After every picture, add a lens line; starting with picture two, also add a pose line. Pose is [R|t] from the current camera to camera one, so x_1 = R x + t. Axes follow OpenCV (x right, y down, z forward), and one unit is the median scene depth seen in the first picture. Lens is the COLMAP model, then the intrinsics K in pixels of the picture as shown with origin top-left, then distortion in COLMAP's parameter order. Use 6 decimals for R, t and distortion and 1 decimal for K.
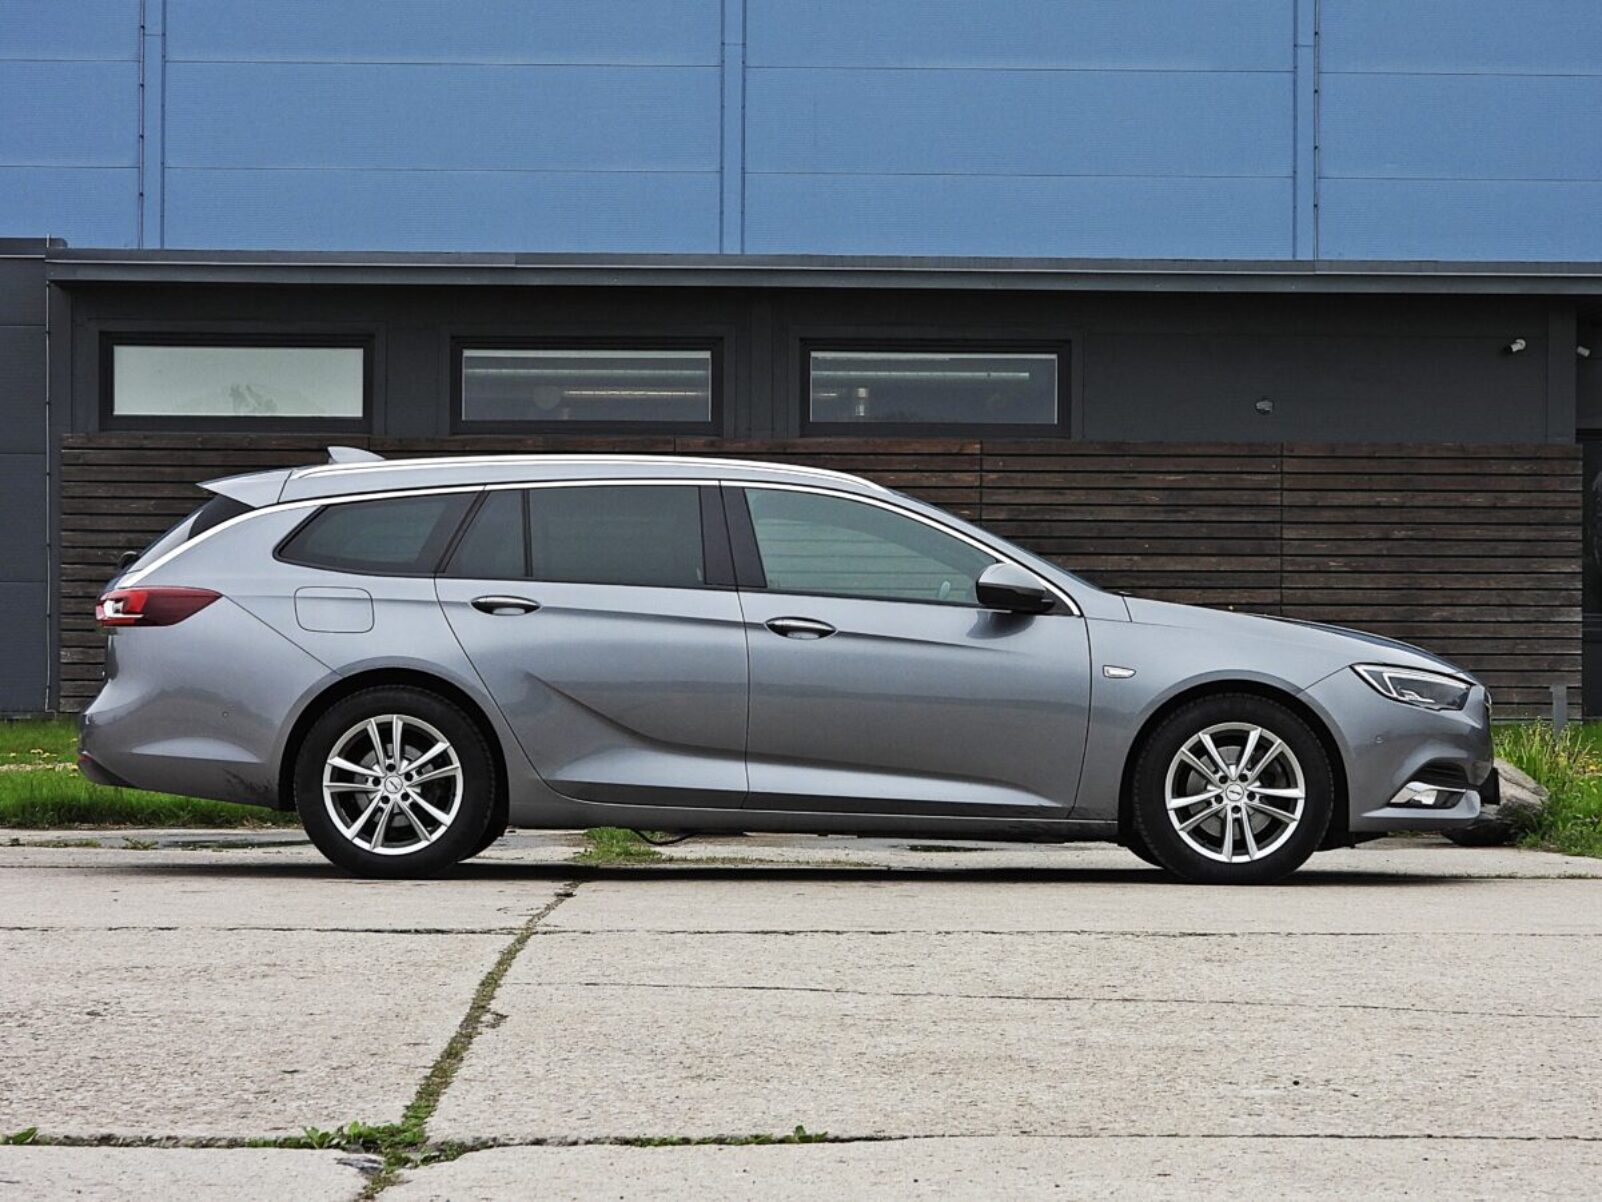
lens RADIAL K [[4957.7, 0, 801.0], [0, 4957.7, 601.0], [0, 0, 1]] dist [-0.079708, 0.863143]
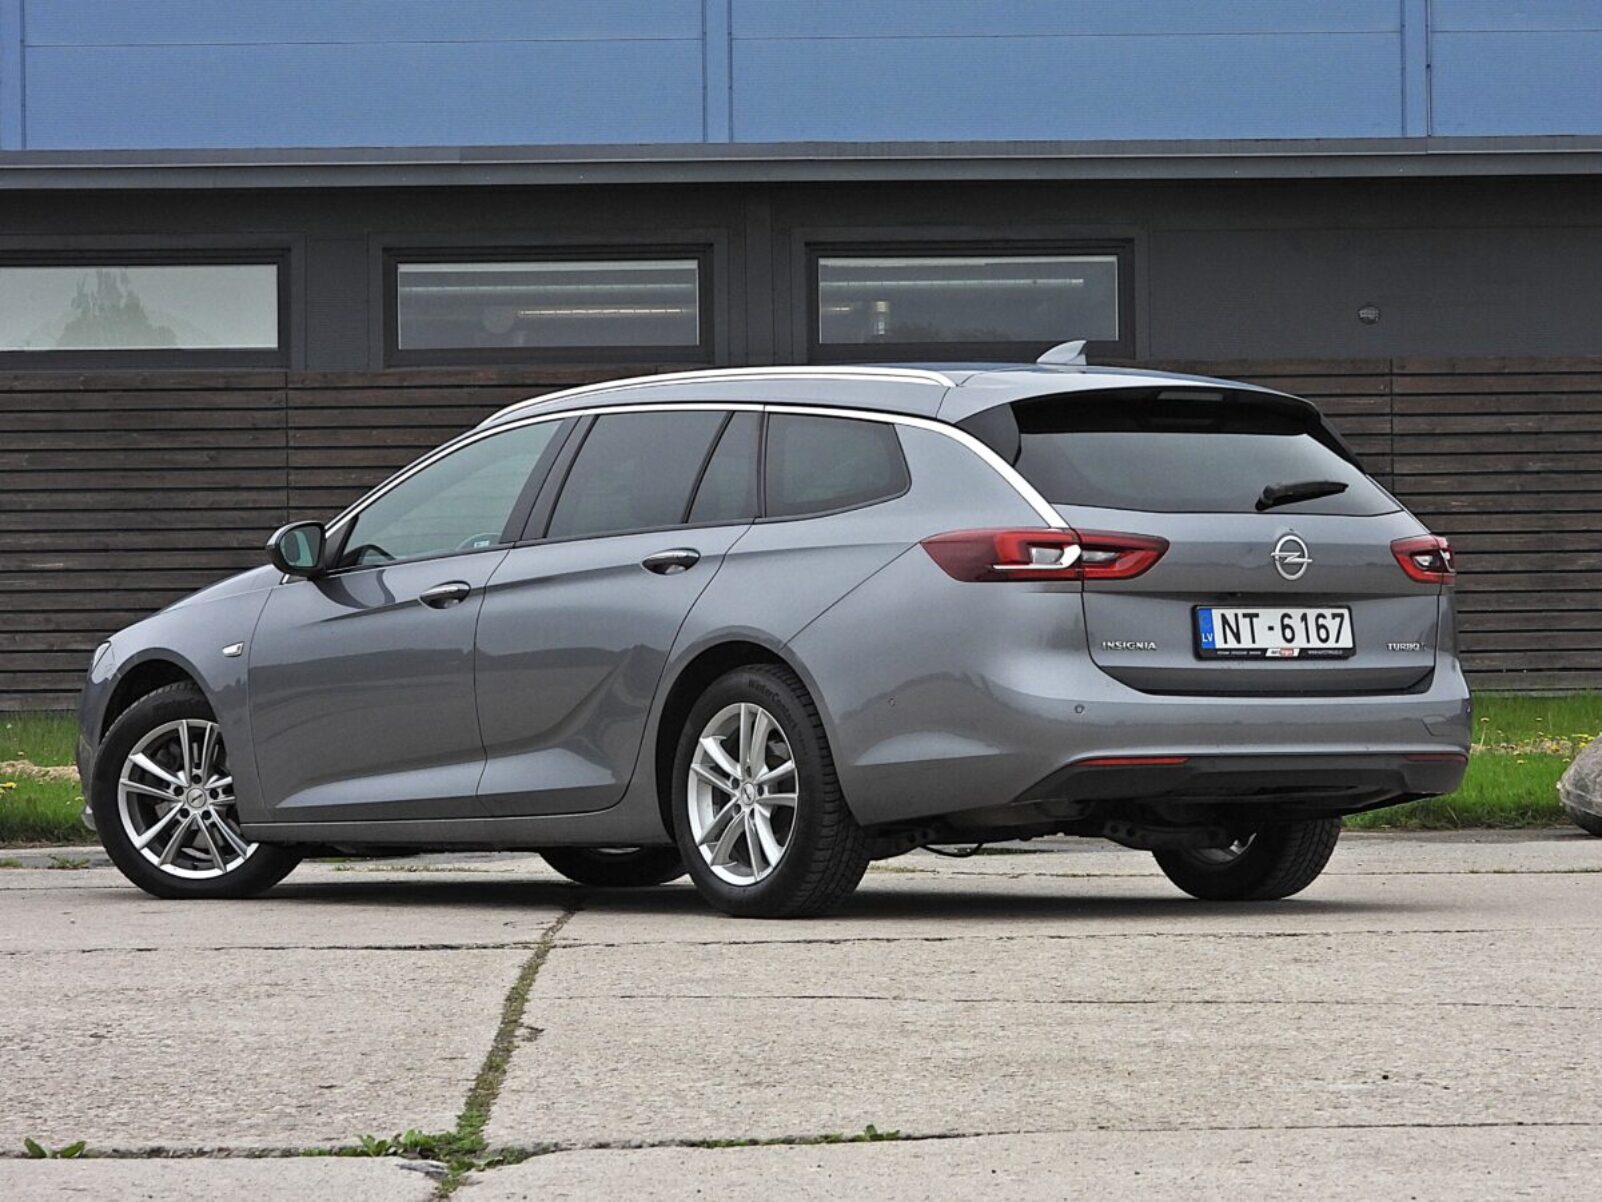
lens RADIAL K [[6156.2, 0, 801.0], [0, 6156.2, 601.0], [0, 0, 1]] dist [-0.105782, 1.054940]
pose [[0.999824, -0.018760, -0.000614, -0.007668], [0.018764, 0.999798, 0.007230, -0.003830], [0.000479, -0.007240, 0.999974, -0.139717]]
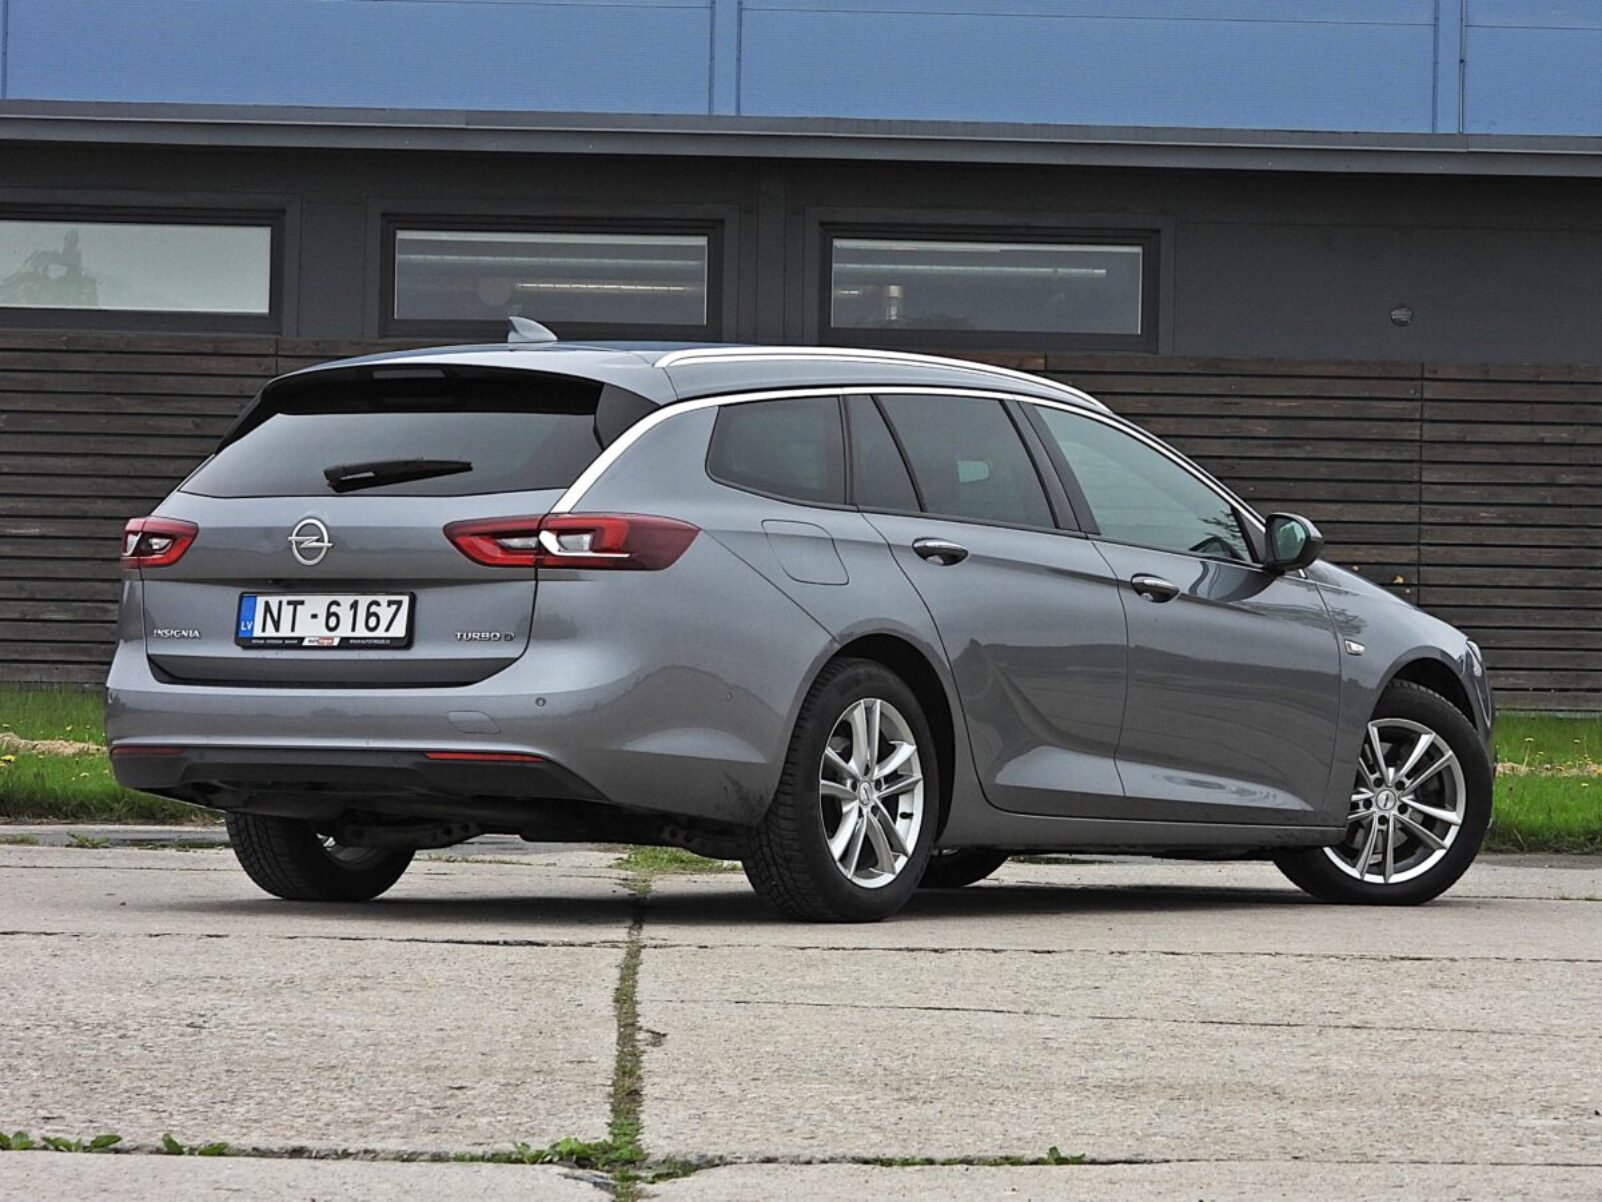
lens RADIAL K [[6365.7, 0, 801.0], [0, 6365.7, 601.0], [0, 0, 1]] dist [-0.088817, 0.701389]
pose [[0.999895, 0.013847, 0.004382, -0.036751], [-0.013883, 0.999869, 0.008293, -0.003114], [-0.004267, -0.008353, 0.999956, -0.122906]]
